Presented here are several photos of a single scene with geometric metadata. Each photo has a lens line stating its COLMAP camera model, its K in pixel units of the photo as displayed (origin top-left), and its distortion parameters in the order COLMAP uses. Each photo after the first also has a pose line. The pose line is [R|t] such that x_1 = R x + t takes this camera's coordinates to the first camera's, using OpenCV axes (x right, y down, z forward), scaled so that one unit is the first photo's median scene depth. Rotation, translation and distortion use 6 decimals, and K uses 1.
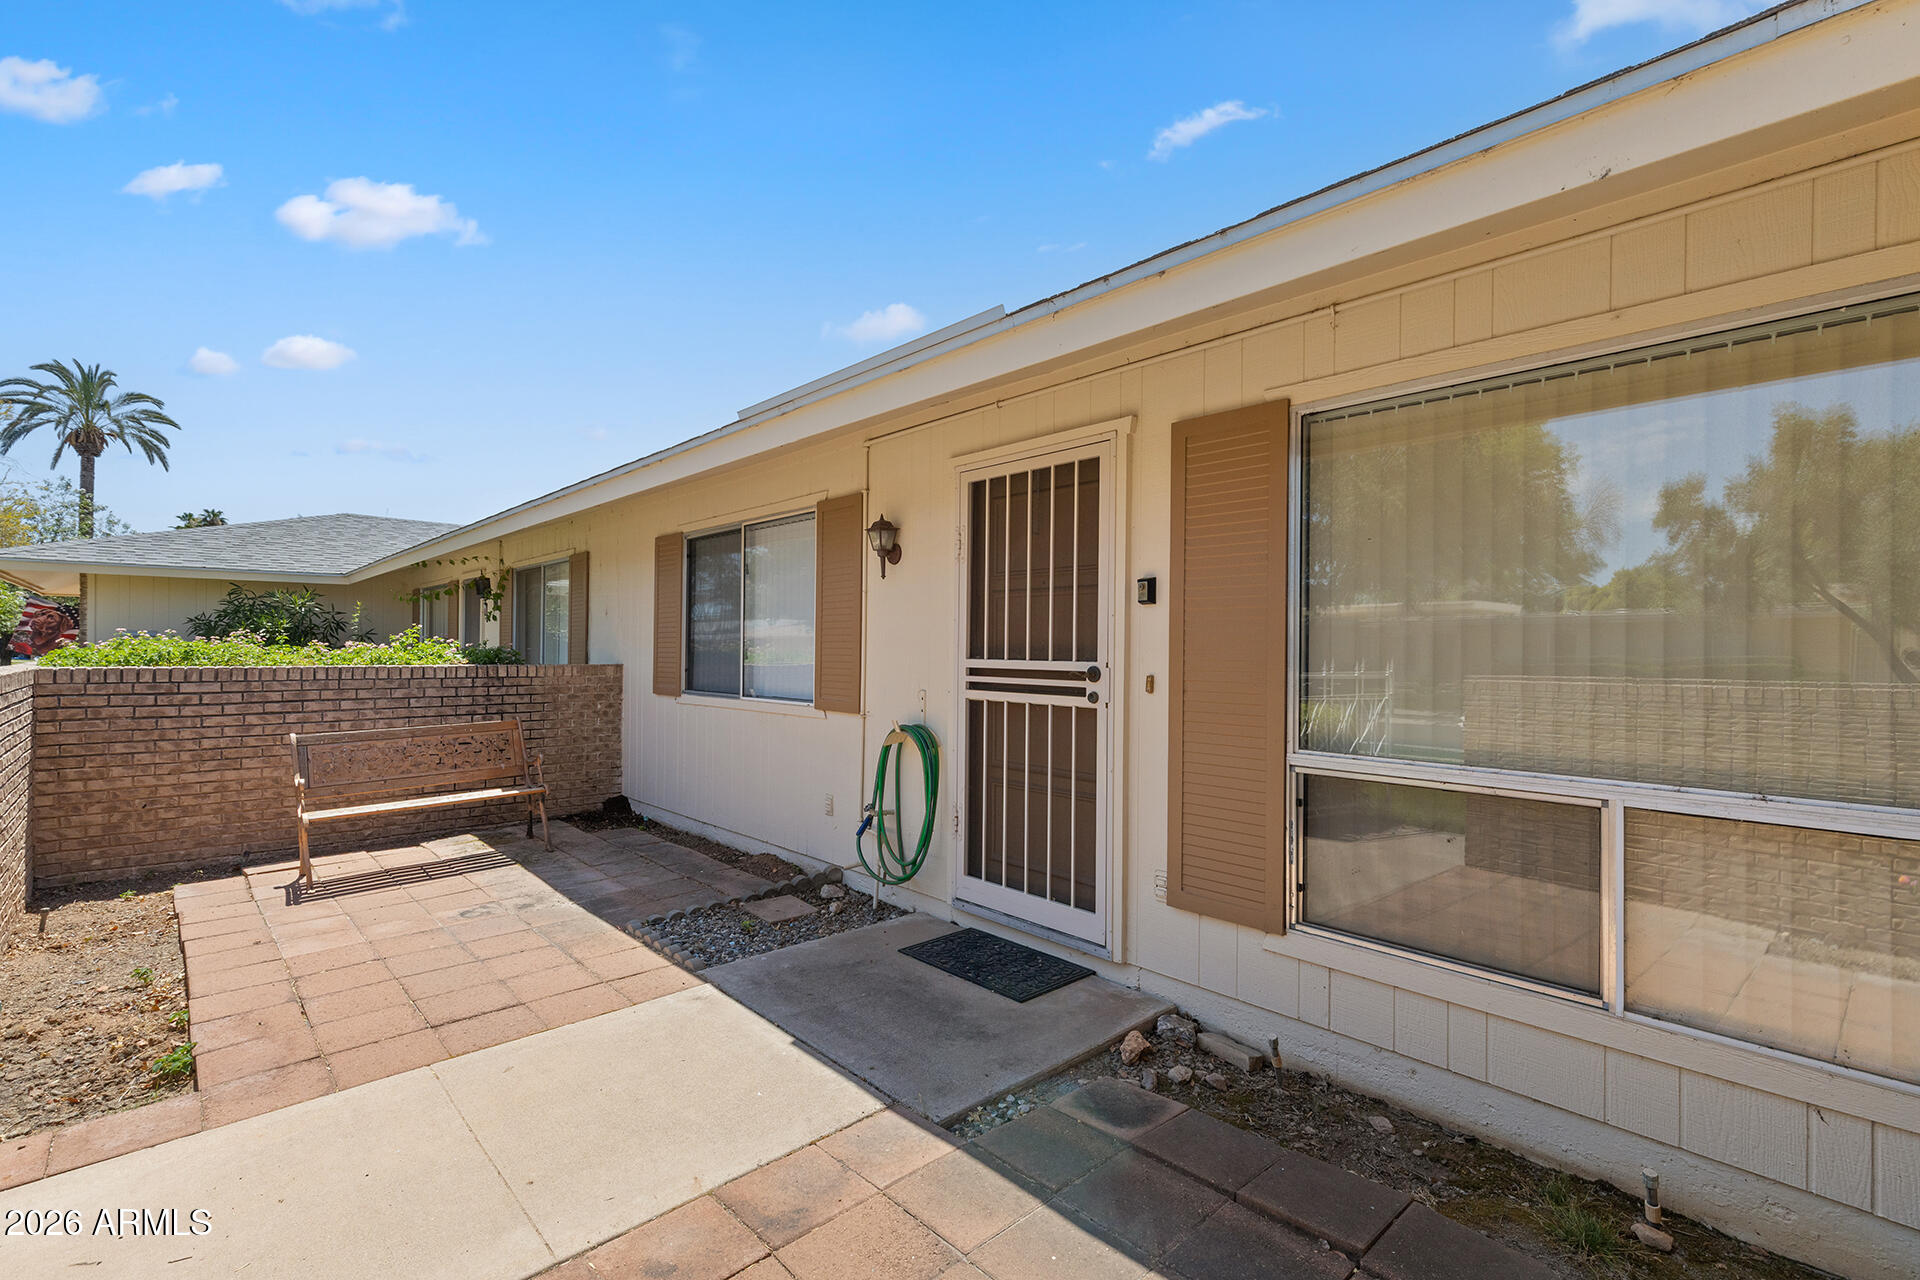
lens RADIAL K [[867.9, 0, 956.9], [0, 867.9, 644.8], [0, 0, 1]] dist [0.007139, -0.000697]
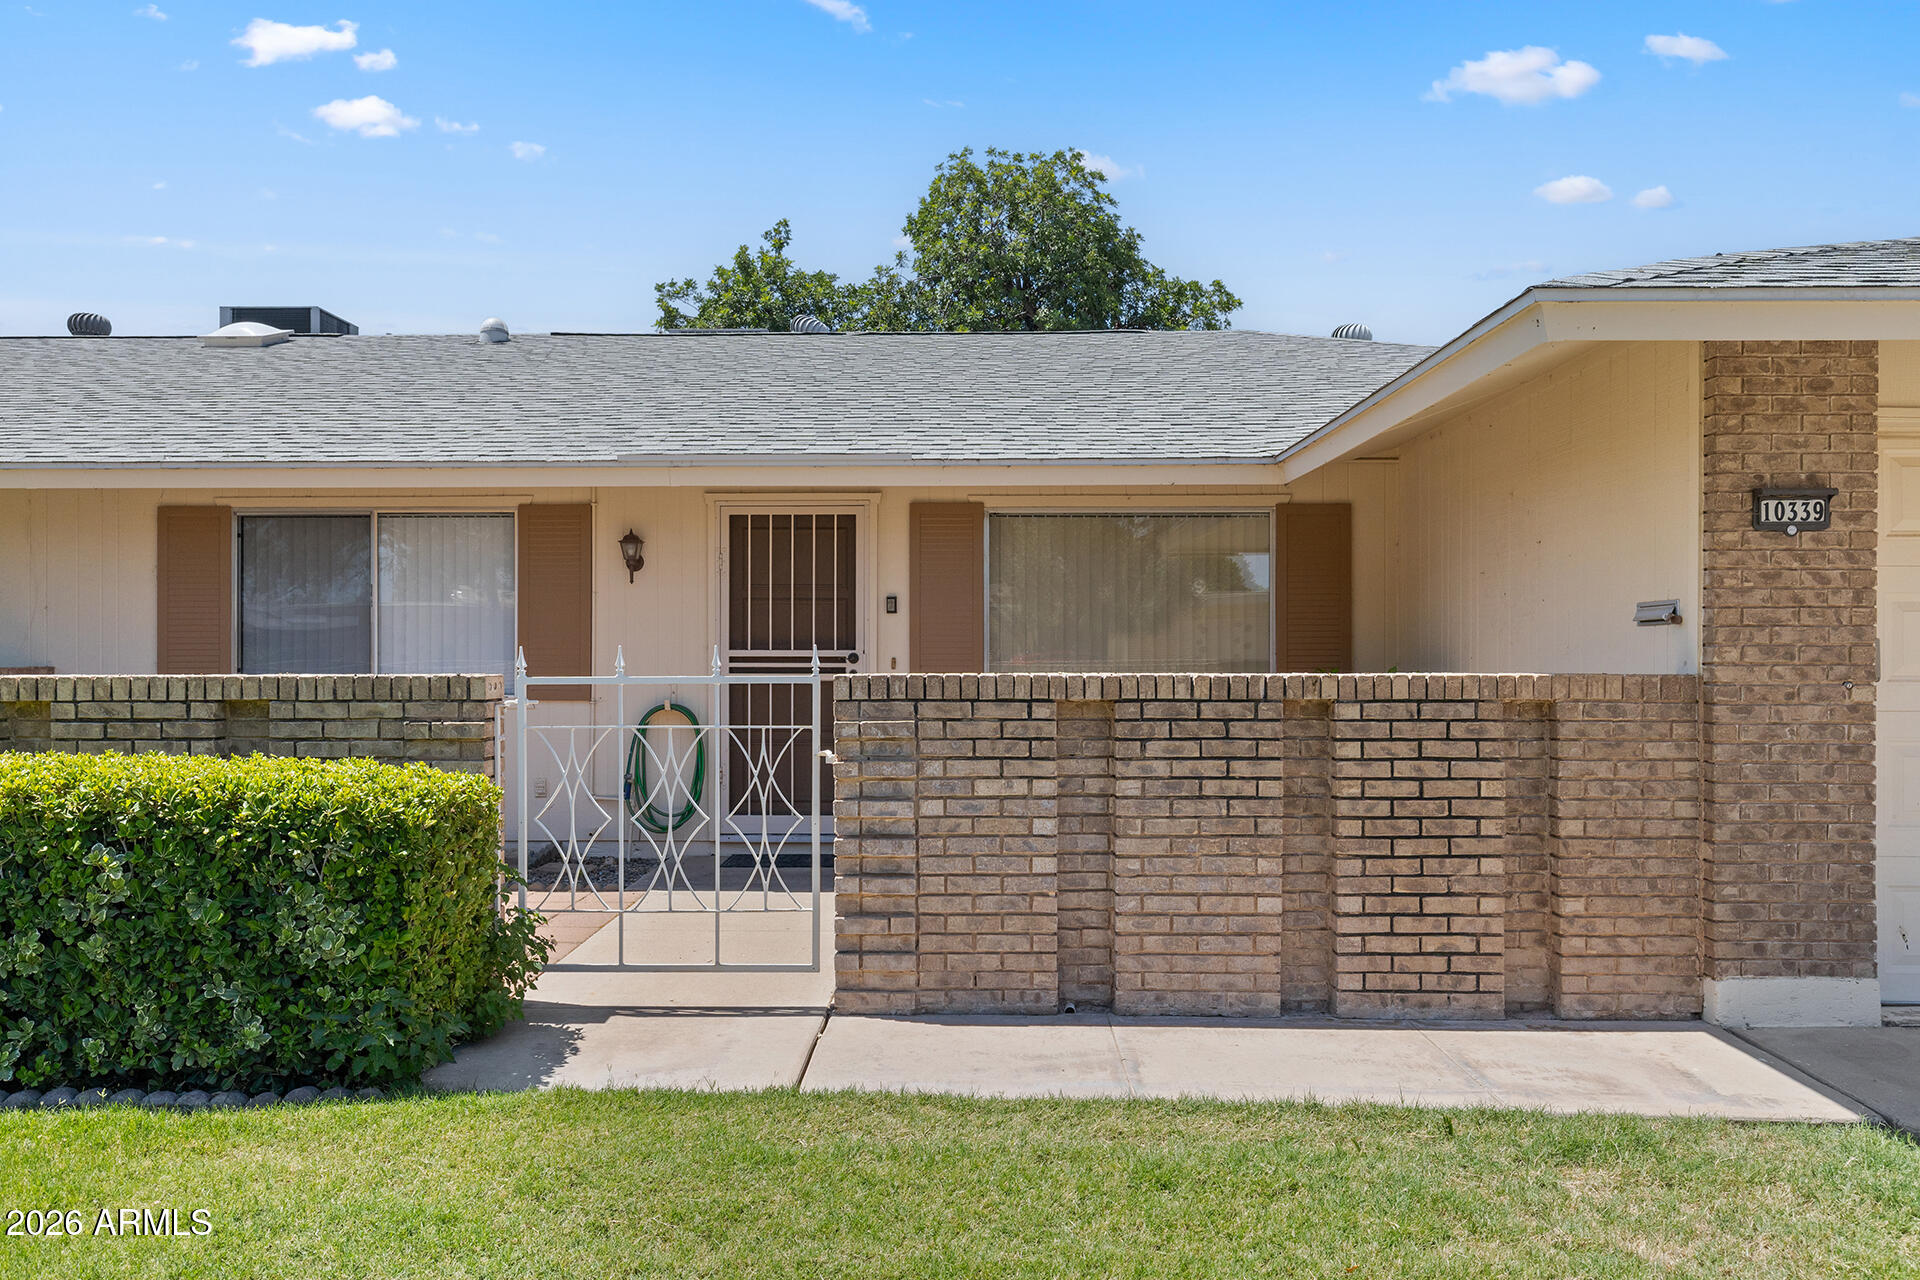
lens RADIAL K [[1374.5, 0, 960.5], [0, 1374.5, 655.9], [0, 0, 1]] dist [0.003234, 0.000330]
pose [[0.686230, -0.010402, 0.727310, -1.246650], [0.002605, 0.999926, 0.011843, 0.001704], [-0.727380, -0.006233, 0.686207, -0.670611]]
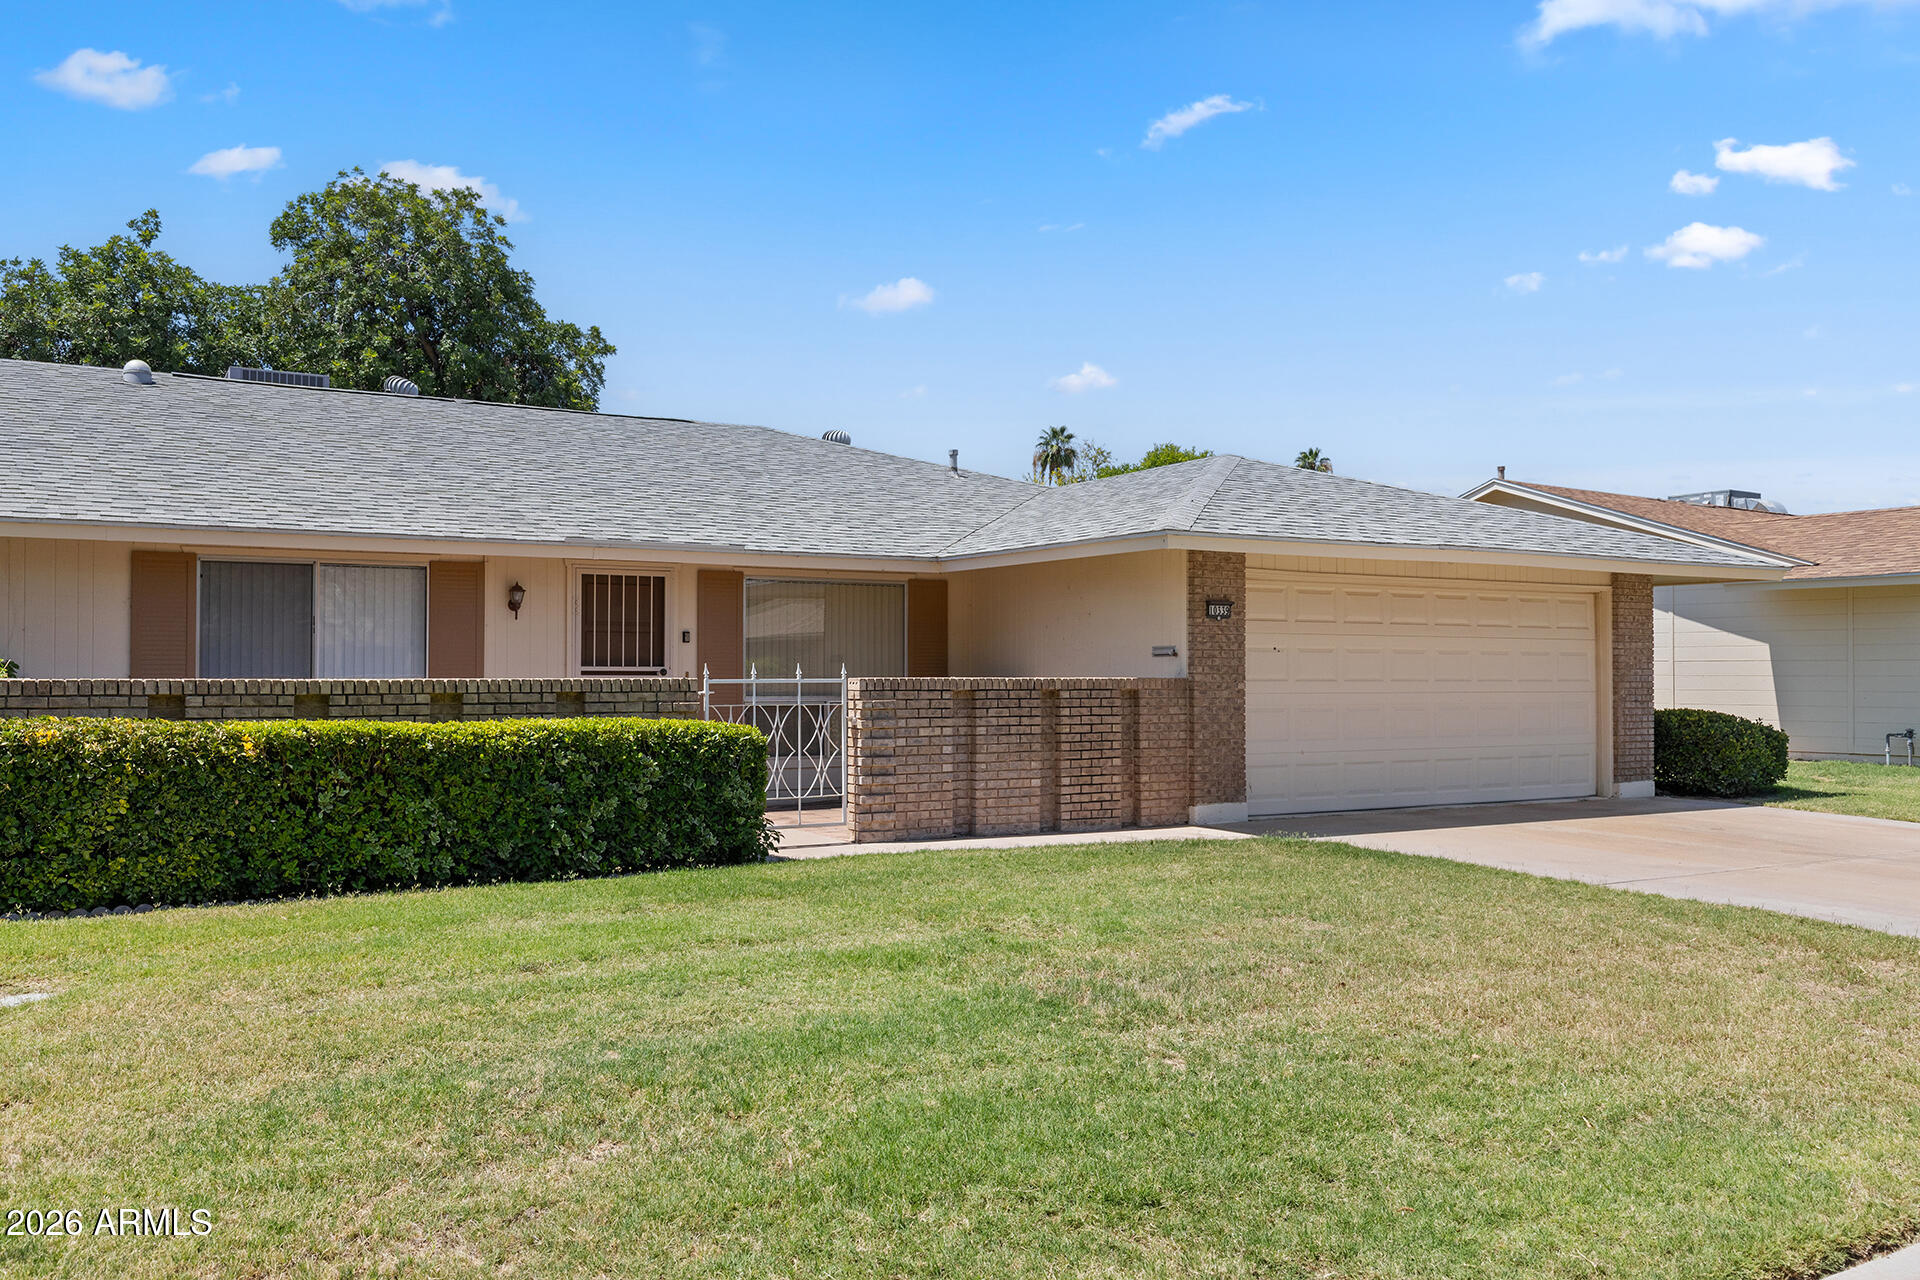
lens RADIAL K [[1540.3, 0, 960.0], [0, 1540.3, 640.0], [0, 0, 1]] dist [0.008651, 0.002141]
pose [[0.204013, 0.013073, 0.978881, -3.120145], [-0.004316, 0.999913, -0.012455, -0.002743], [-0.978959, -0.001684, 0.204052, -0.507105]]
